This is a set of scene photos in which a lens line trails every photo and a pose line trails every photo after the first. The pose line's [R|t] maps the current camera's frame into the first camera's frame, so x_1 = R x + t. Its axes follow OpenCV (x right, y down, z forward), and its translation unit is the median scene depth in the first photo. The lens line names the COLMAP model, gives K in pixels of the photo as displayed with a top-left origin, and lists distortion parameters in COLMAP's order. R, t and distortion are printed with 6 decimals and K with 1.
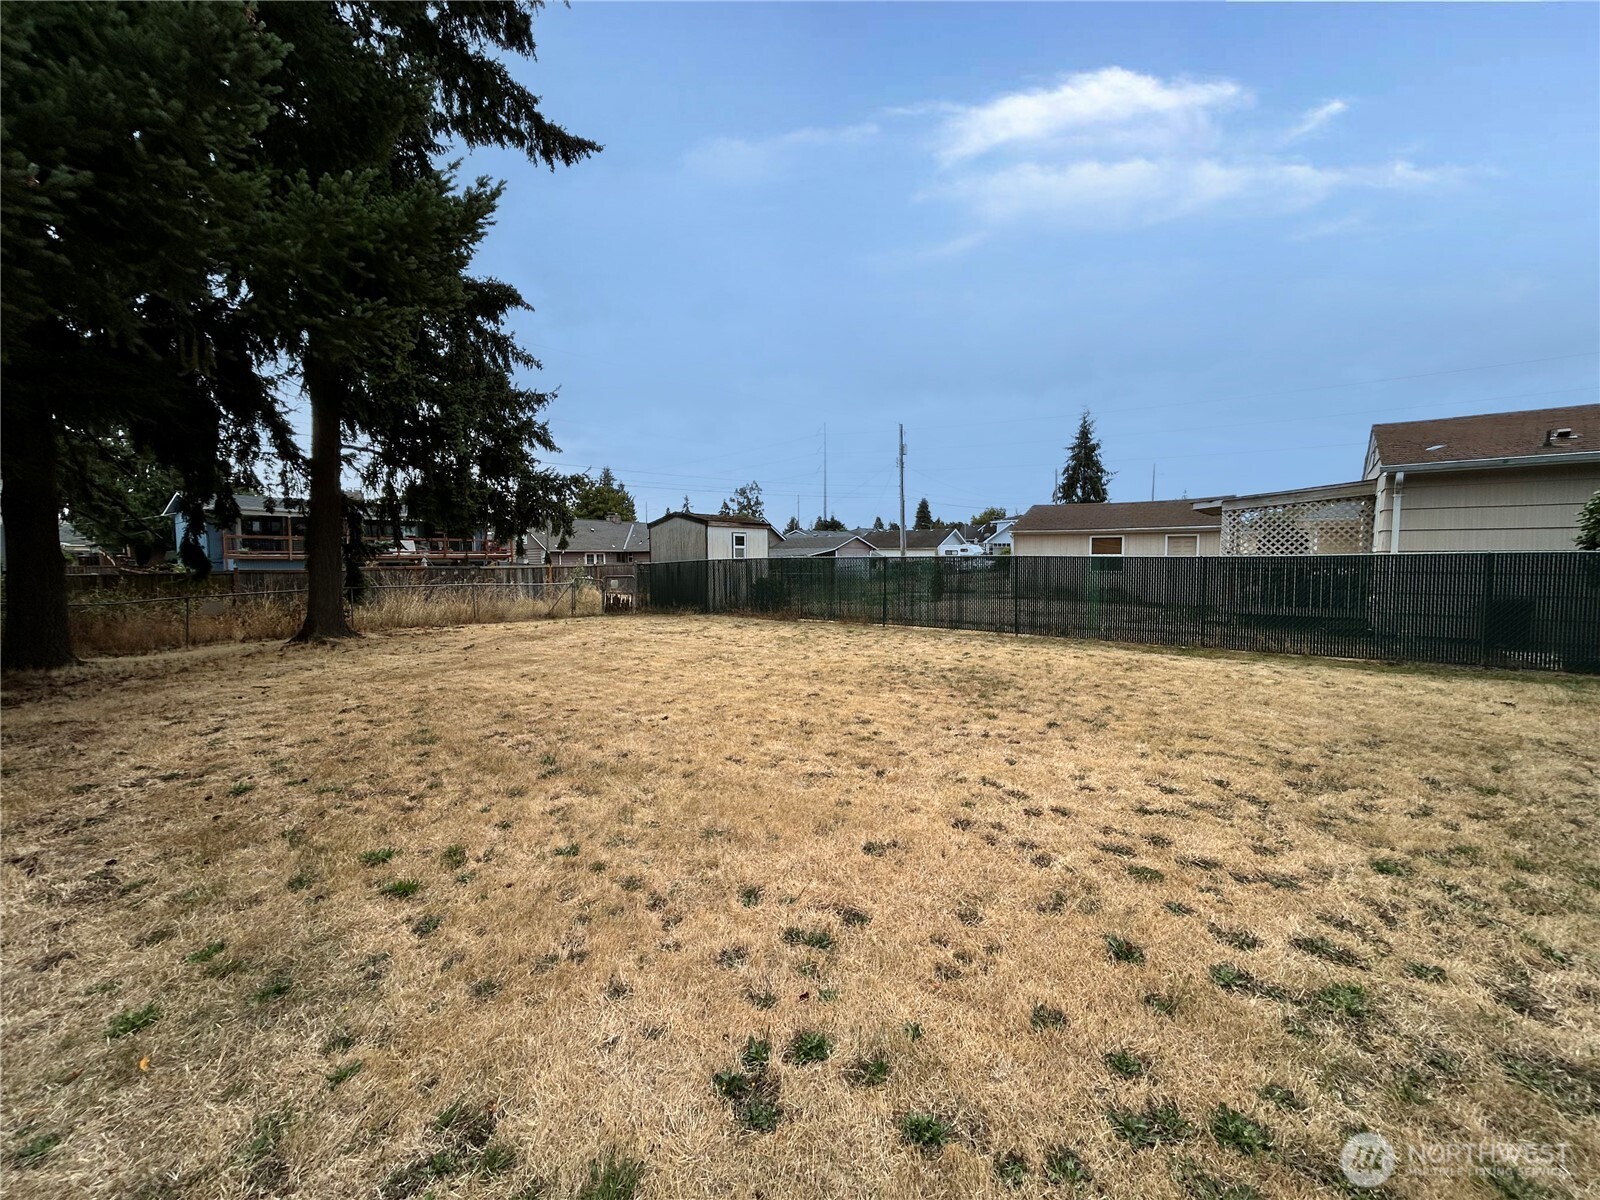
lens RADIAL K [[646.9, 0, 805.1], [0, 646.9, 599.2], [0, 0, 1]] dist [0.000727, -0.000778]
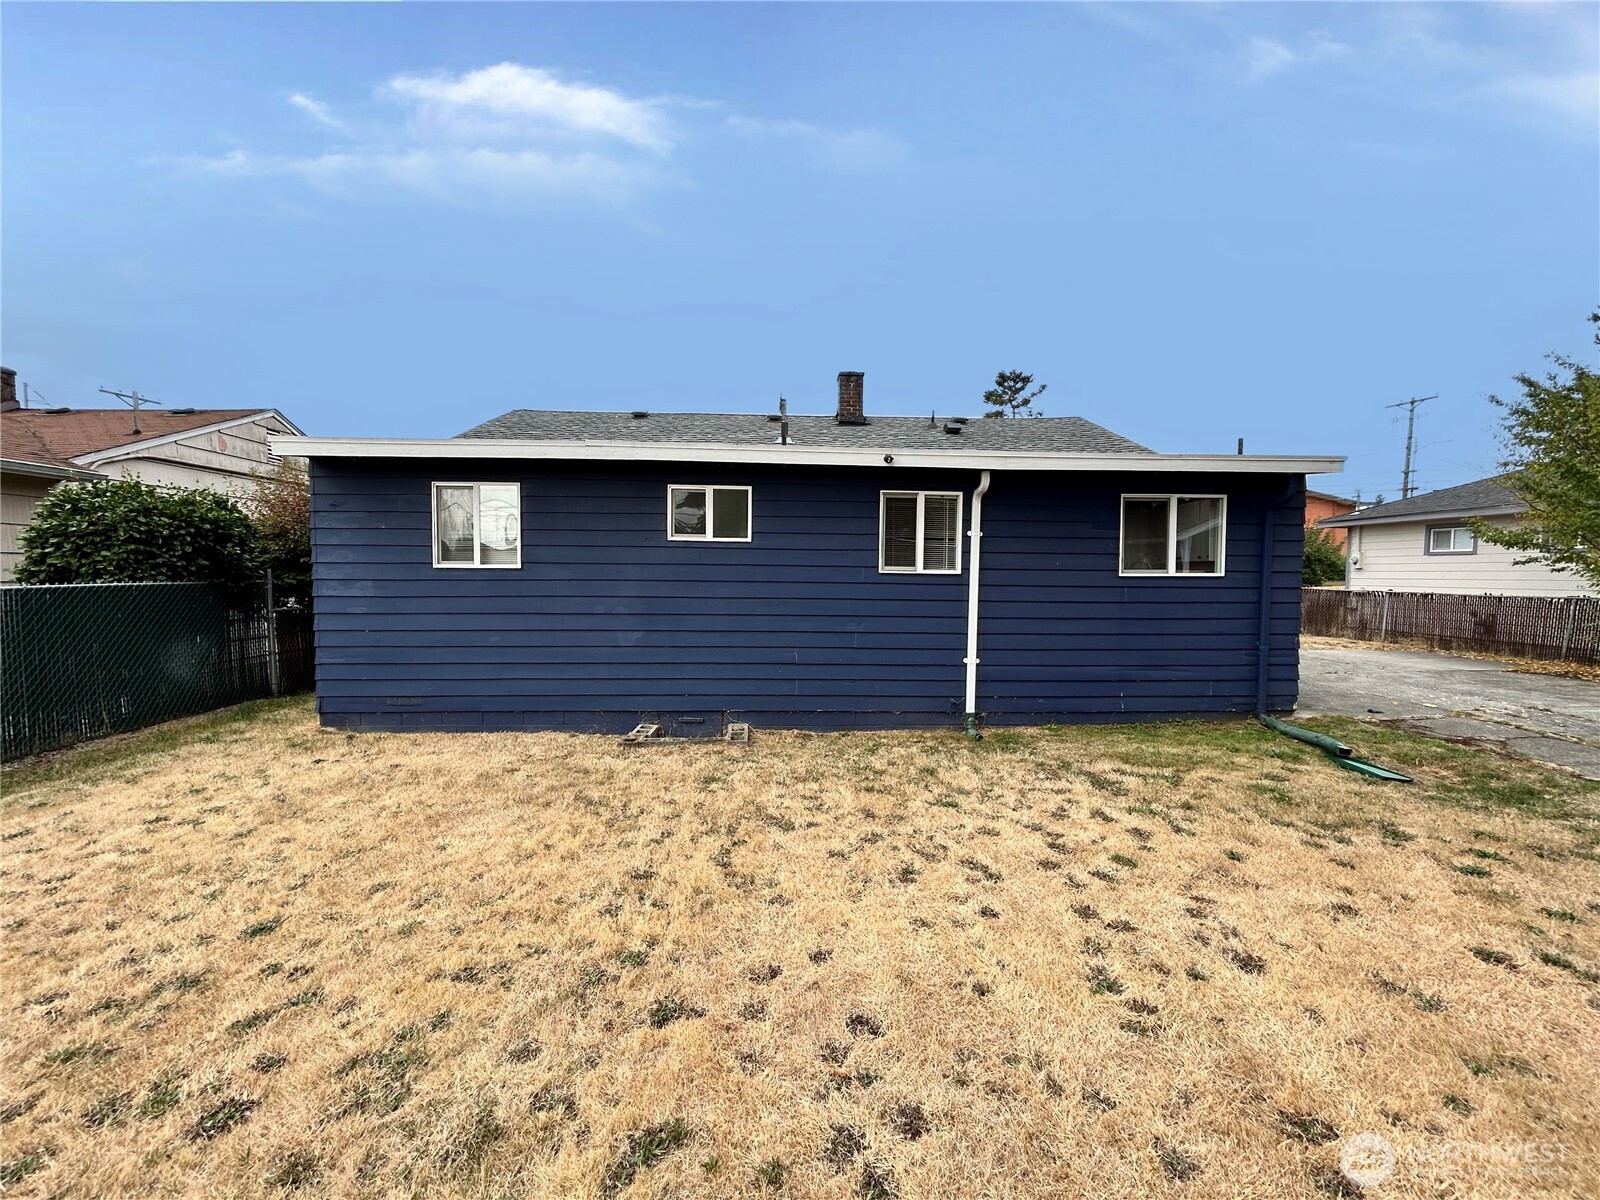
lens RADIAL K [[646.9, 0, 801.1], [0, 646.9, 598.9], [0, 0, 1]] dist [0.000727, -0.000778]
pose [[-0.658812, -0.026653, 0.751835, 0.010233], [0.057445, 0.994672, 0.085600, -0.047587], [-0.750111, 0.099583, -0.653771, 0.554317]]
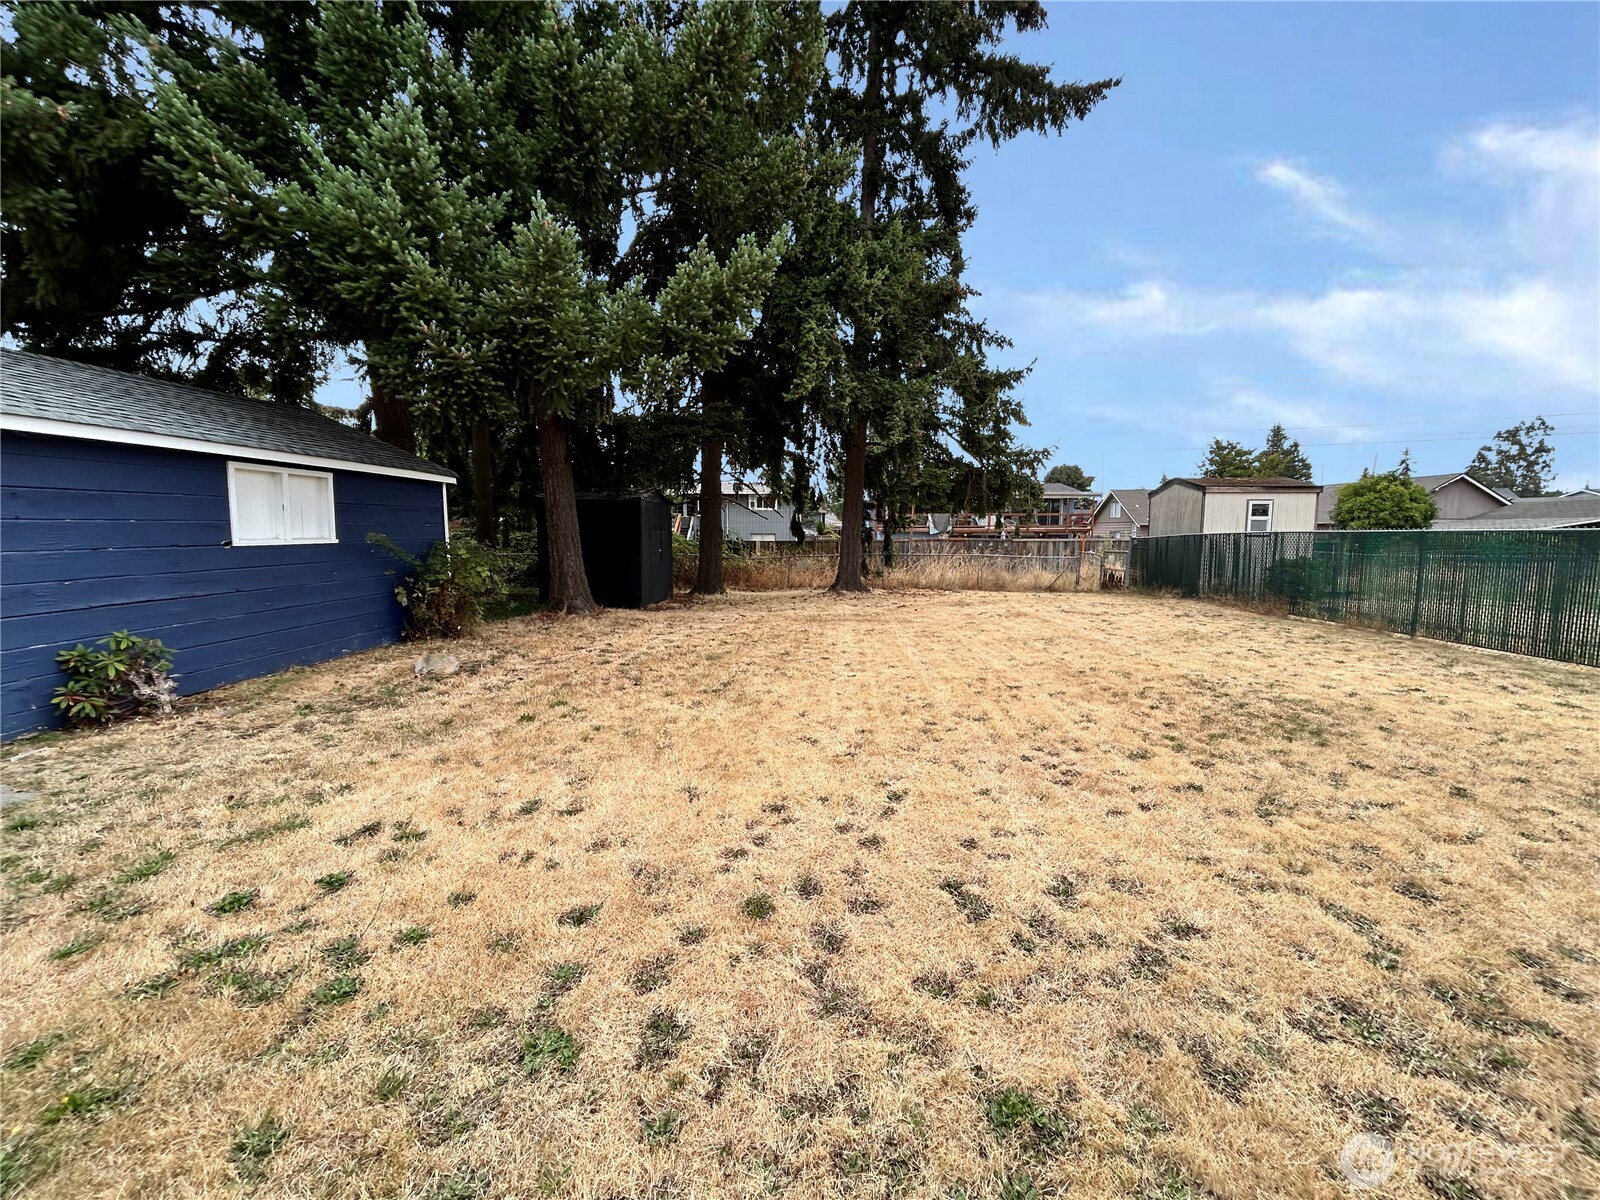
lens RADIAL K [[646.9, 0, 797.8], [0, 646.9, 599.3], [0, 0, 1]] dist [0.000727, -0.000778]
pose [[0.595592, 0.087675, -0.798488, 0.304736], [-0.055703, 0.996141, 0.067829, -0.008264], [0.801354, 0.004080, 0.598177, 0.137823]]
